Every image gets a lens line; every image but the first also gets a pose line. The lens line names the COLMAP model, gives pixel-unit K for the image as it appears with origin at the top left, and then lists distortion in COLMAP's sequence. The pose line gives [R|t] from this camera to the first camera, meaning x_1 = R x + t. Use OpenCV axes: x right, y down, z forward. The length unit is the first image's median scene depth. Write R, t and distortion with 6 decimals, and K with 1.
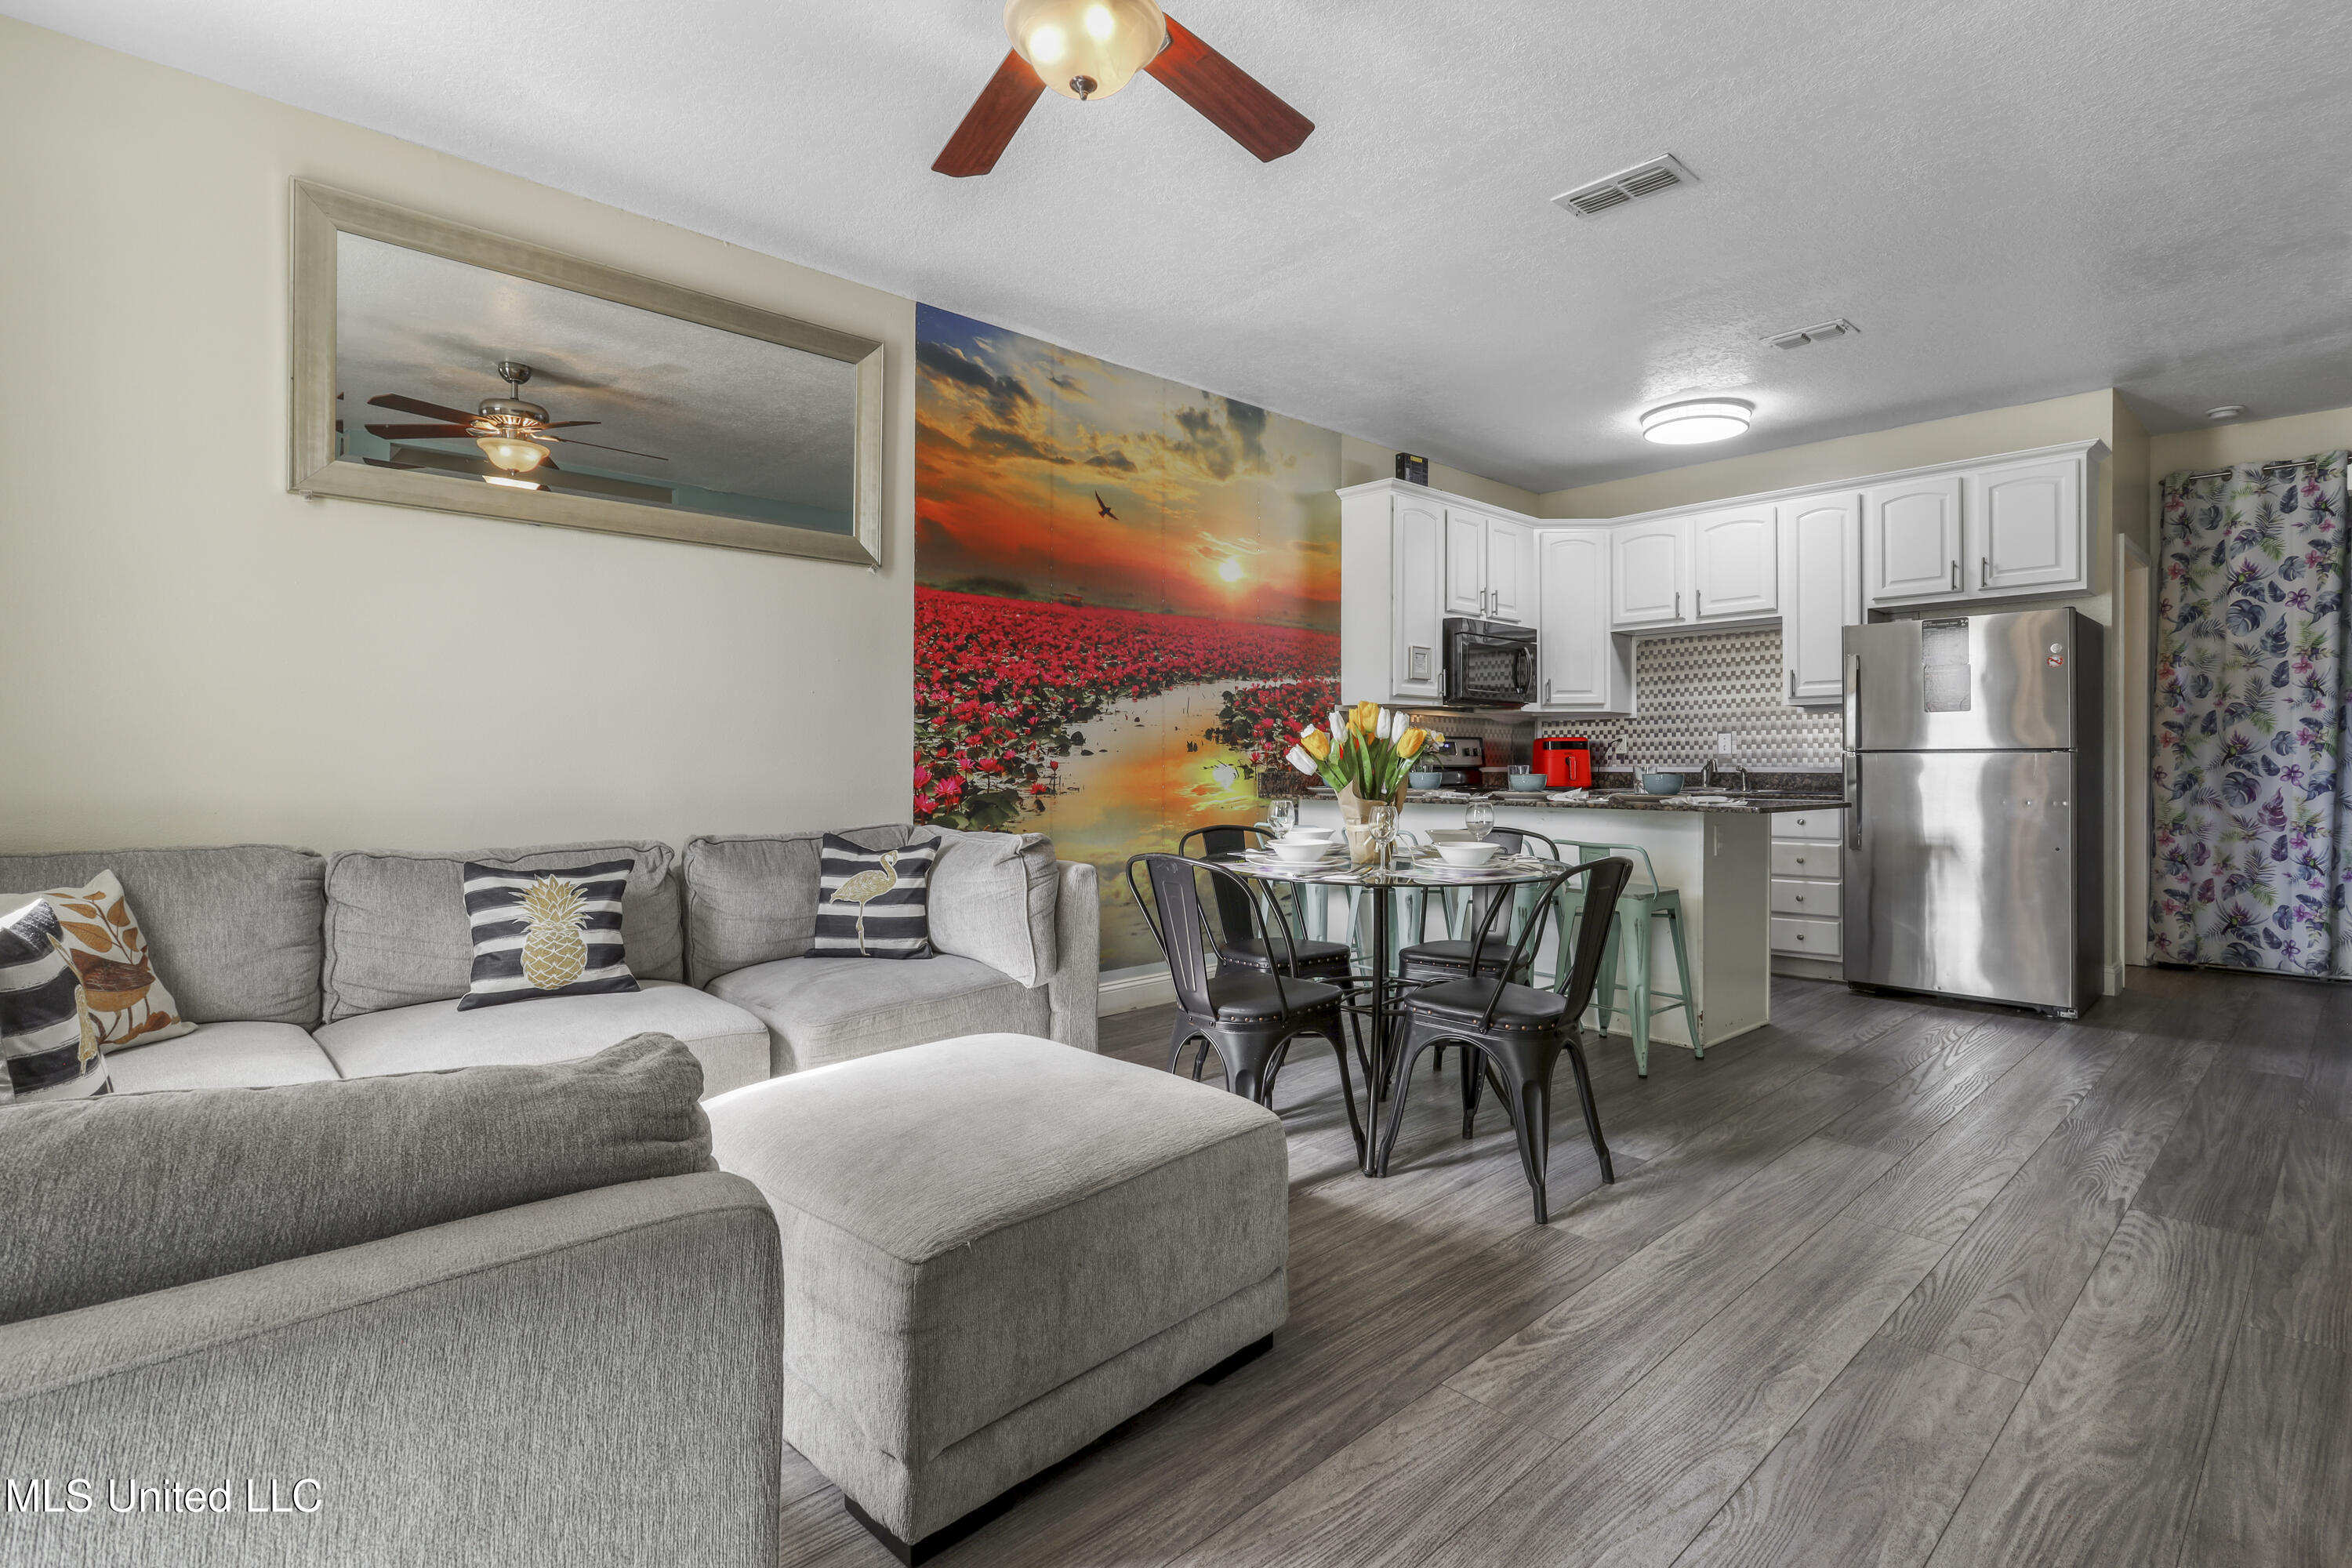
lens RADIAL K [[1123.1, 0, 1173.7], [0, 1123.1, 754.0], [0, 0, 1]] dist [-0.000904, 0.001826]
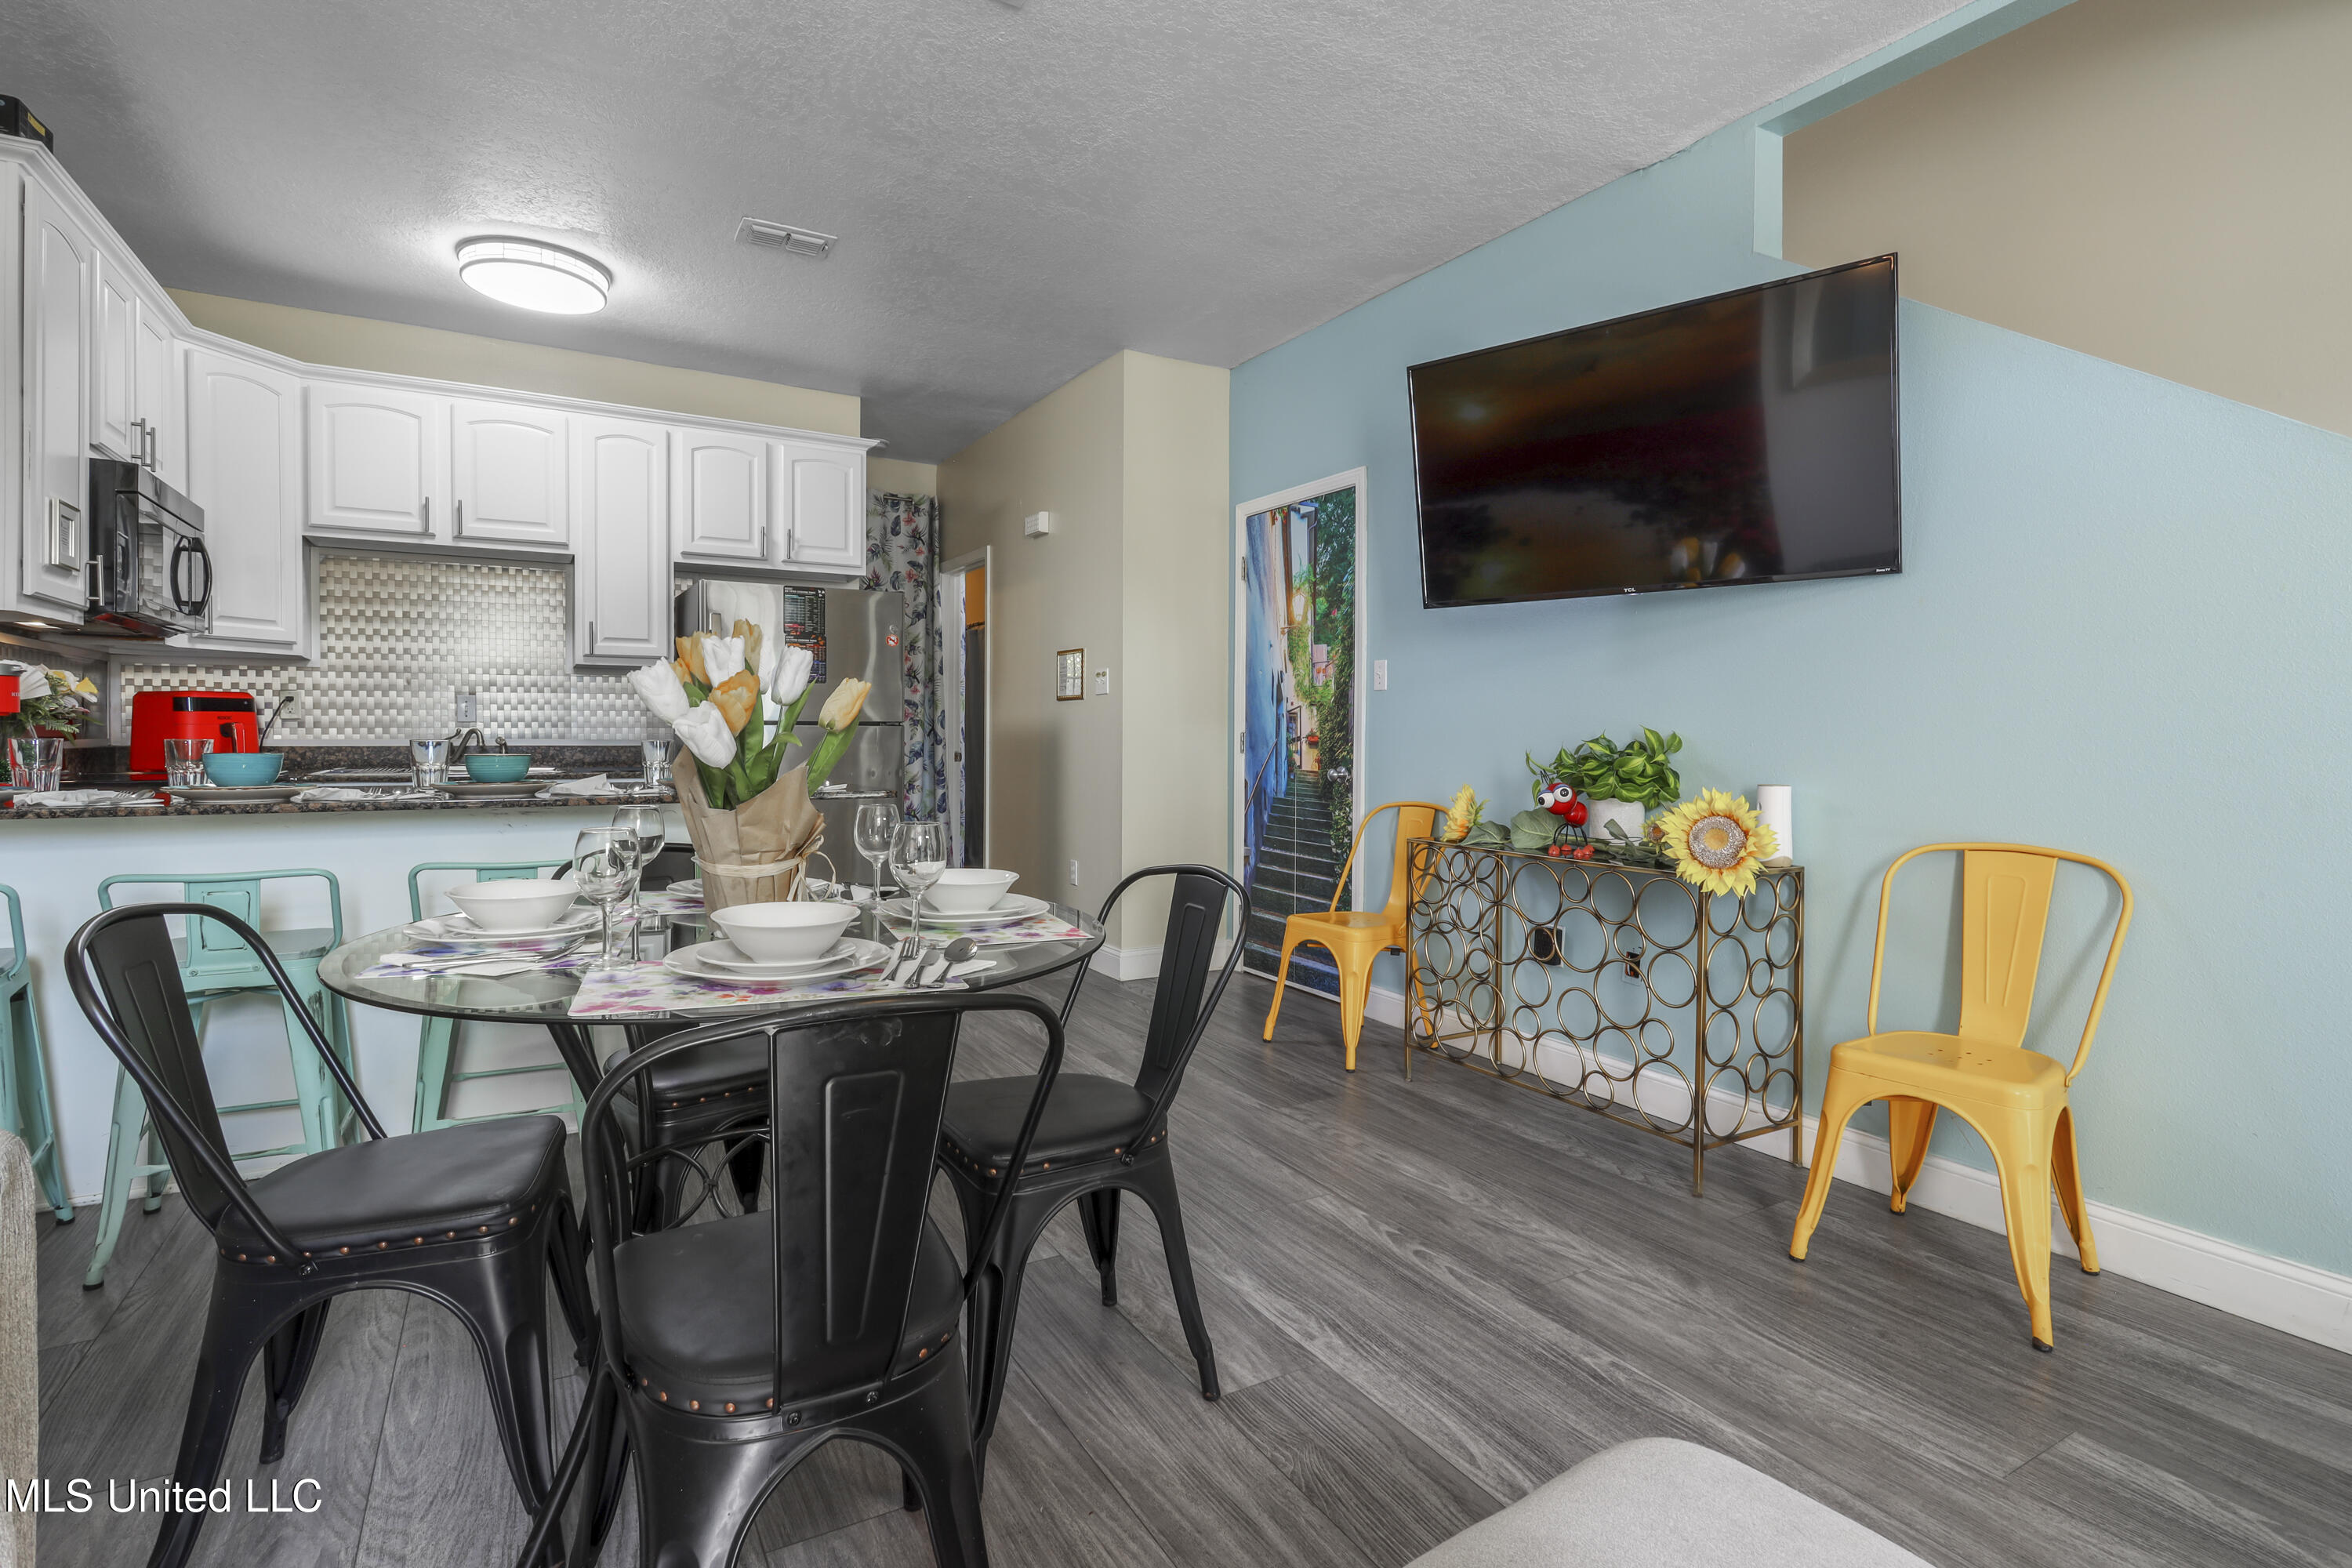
lens RADIAL K [[1123.1, 0, 1173.7], [0, 1123.1, 754.0], [0, 0, 1]] dist [-0.000904, 0.001826]
pose [[0.221023, -0.016632, 0.975127, -0.182623], [-0.012994, 0.999716, 0.019996, 0.000308], [-0.975182, -0.017090, 0.220744, 0.447005]]
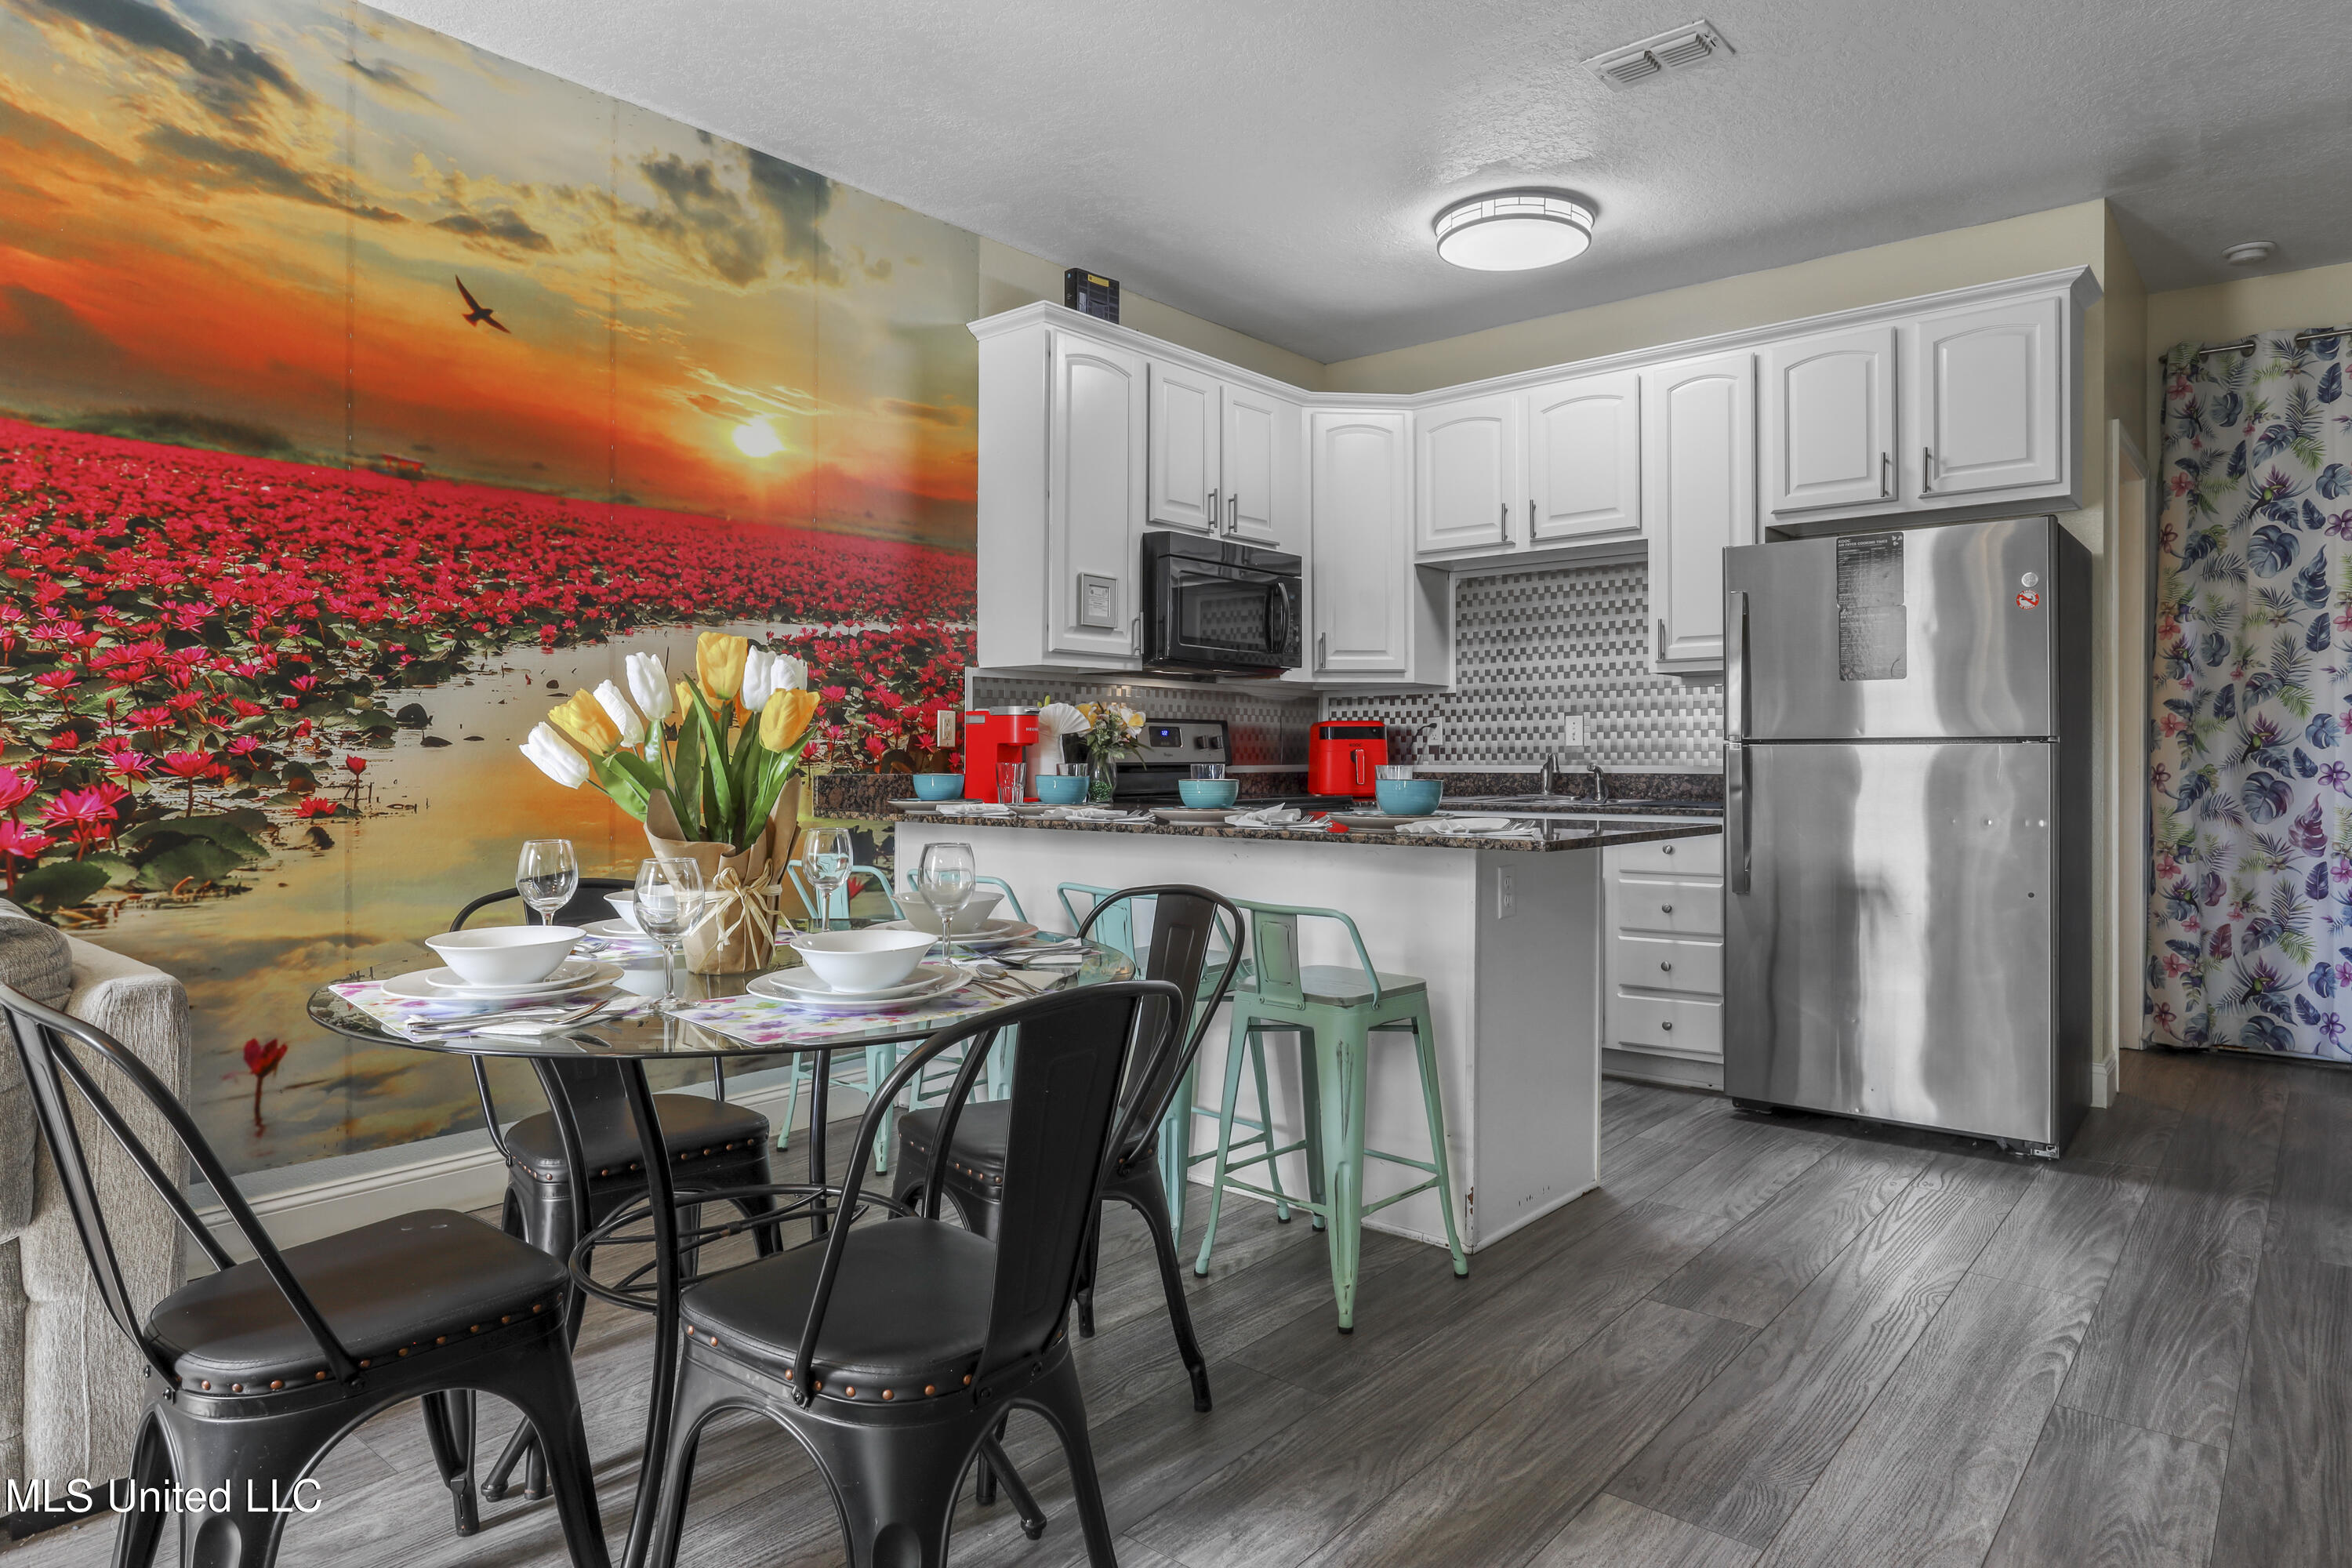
lens RADIAL K [[1366.6, 0, 1178.4], [0, 1366.6, 747.5], [0, 0, 1]] dist [-0.004933, 0.001043]
pose [[0.993100, 0.000715, 0.117265, 0.194386], [-0.000769, 1.000000, 0.000418, 0.000976], [-0.117265, -0.000506, 0.993101, 0.259863]]
